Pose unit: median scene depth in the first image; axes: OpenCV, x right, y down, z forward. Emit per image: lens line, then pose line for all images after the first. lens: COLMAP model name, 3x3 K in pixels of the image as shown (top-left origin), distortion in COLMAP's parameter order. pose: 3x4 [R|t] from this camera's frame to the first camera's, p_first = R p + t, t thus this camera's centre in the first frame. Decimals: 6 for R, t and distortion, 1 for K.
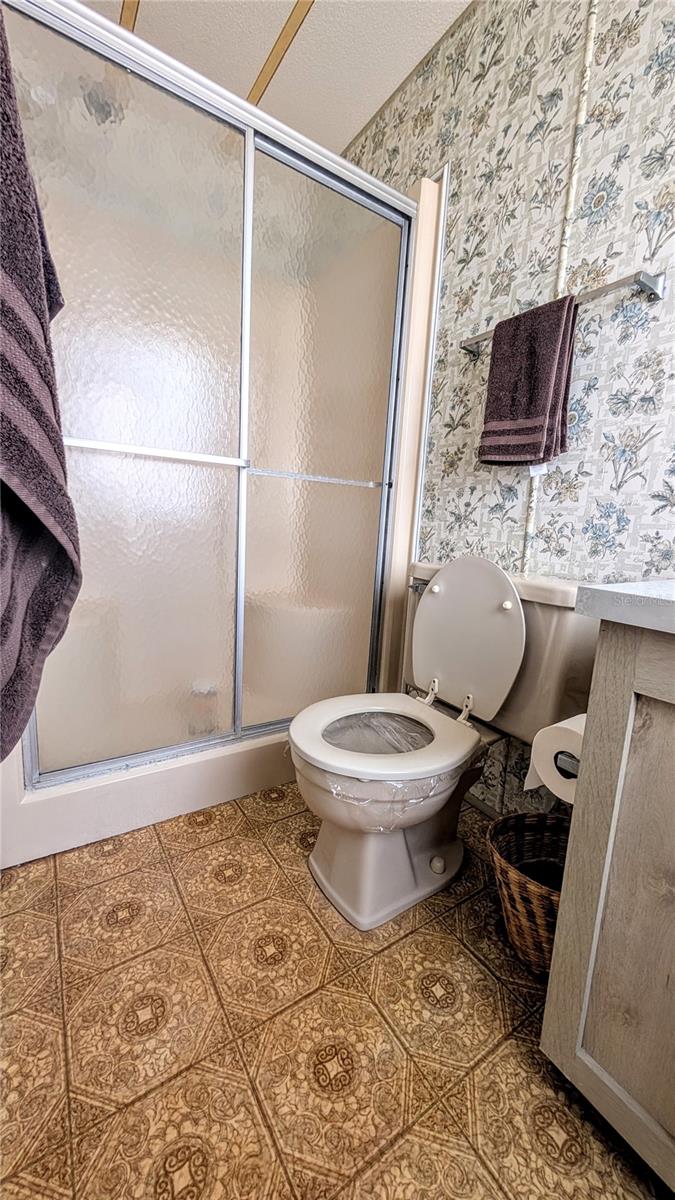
lens RADIAL K [[455.0, 0, 339.2], [0, 455.0, 597.3], [0, 0, 1]] dist [0.001791, 0.000006]
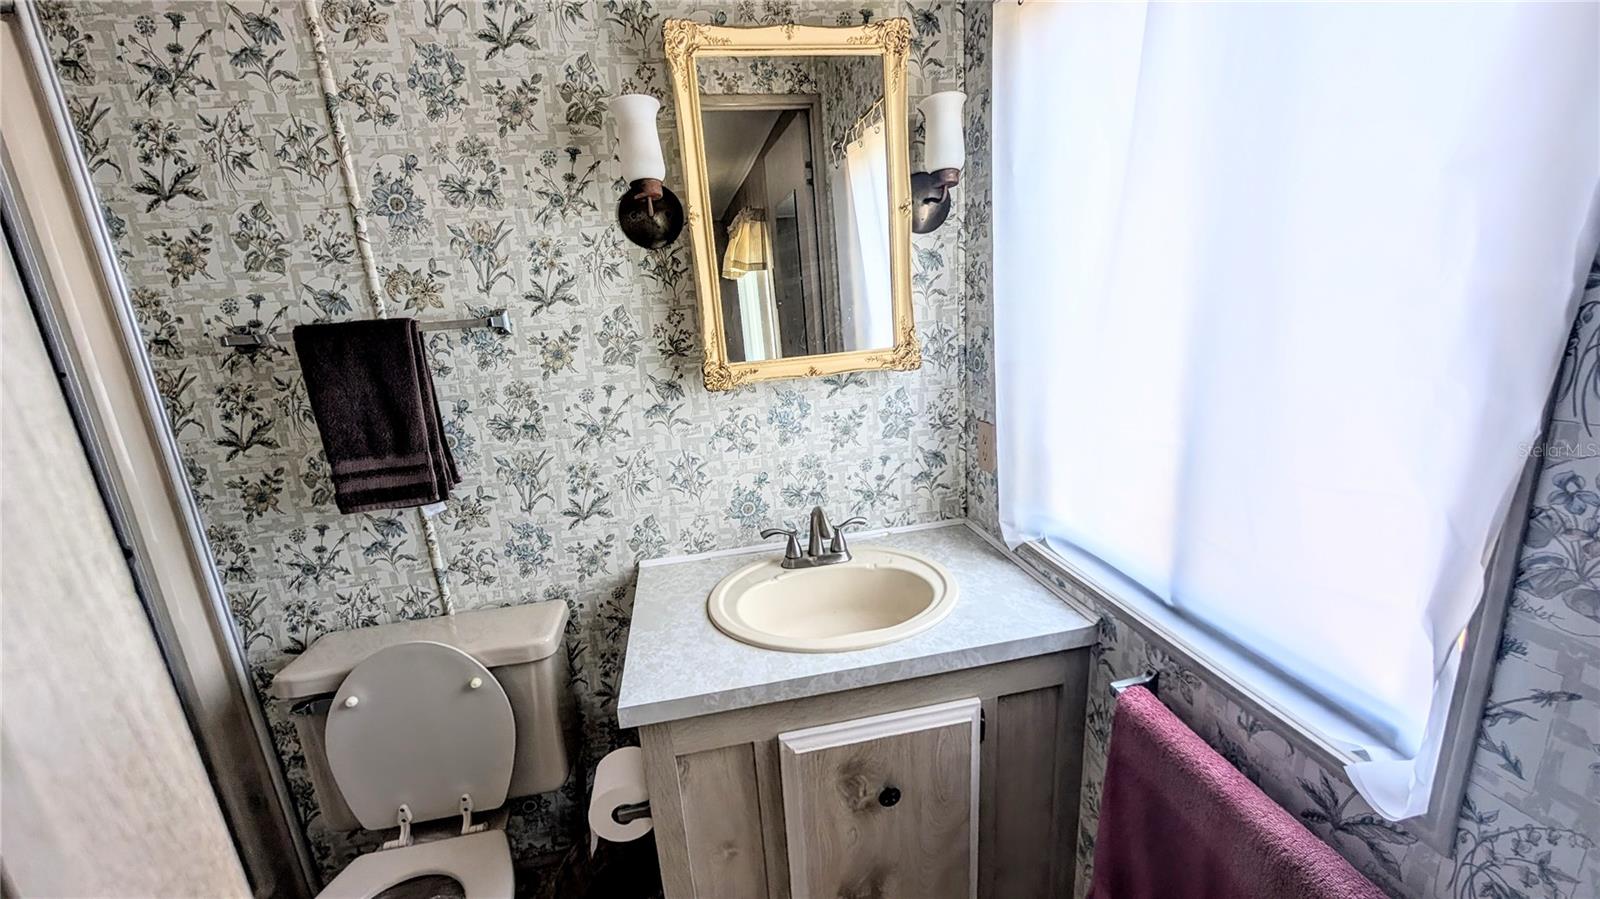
lens RADIAL K [[606.7, 0, 800.3], [0, 606.7, 448.0], [0, 0, 1]] dist [0.001791, 0.000006]
pose [[0.386812, -0.299438, 0.872189, -0.247720], [0.232501, 0.946925, 0.221983, -0.476799], [-0.892367, 0.116919, 0.435902, -0.107818]]
